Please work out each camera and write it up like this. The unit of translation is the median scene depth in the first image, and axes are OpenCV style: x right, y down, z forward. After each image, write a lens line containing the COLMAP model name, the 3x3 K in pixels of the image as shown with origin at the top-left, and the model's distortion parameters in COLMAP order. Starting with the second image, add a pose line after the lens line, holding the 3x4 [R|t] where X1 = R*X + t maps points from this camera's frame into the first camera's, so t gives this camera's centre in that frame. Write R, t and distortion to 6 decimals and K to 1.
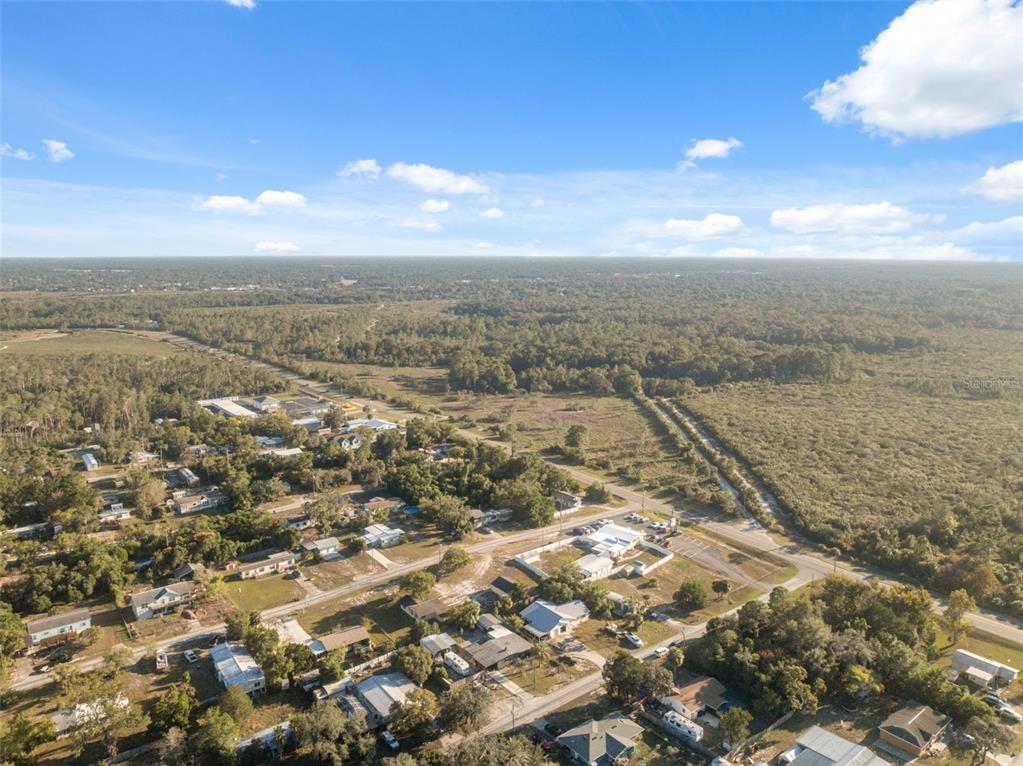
lens RADIAL K [[729.9, 0, 506.4], [0, 729.9, 375.0], [0, 0, 1]] dist [-0.029062, -0.003298]
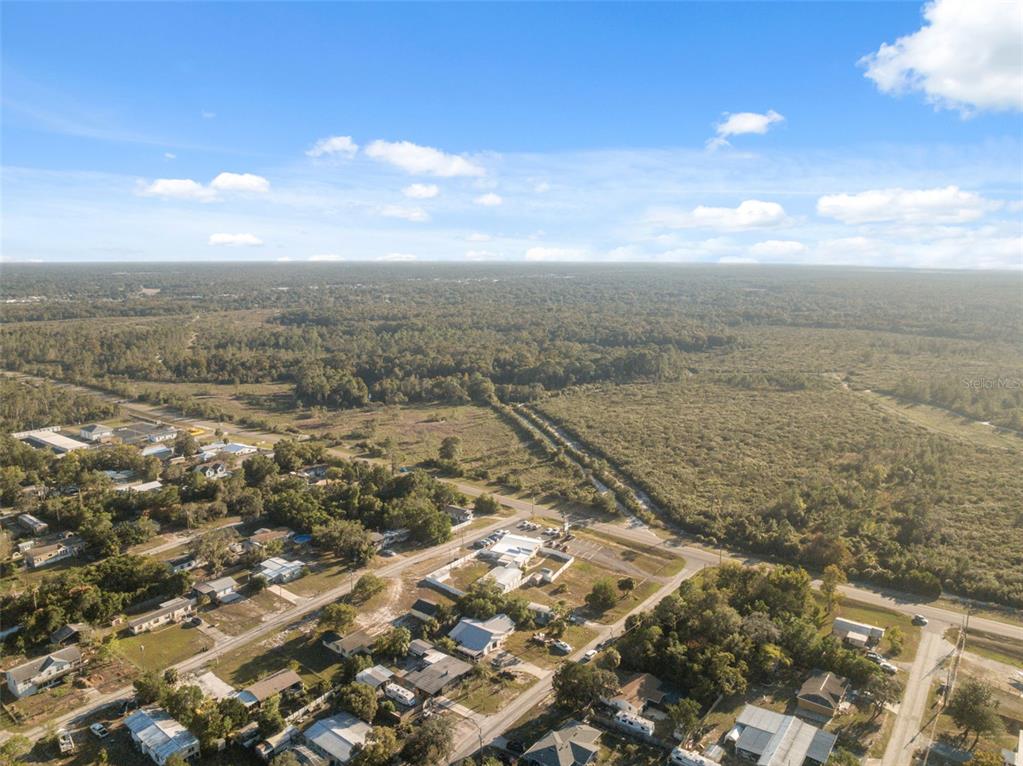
lens RADIAL K [[729.9, 0, 506.4], [0, 729.9, 375.0], [0, 0, 1]] dist [-0.029062, -0.003298]
pose [[0.967947, -0.041160, 0.247757, -0.117864], [0.042544, 0.999095, -0.000232, -0.020987], [-0.247524, 0.010765, 0.968822, 0.008800]]
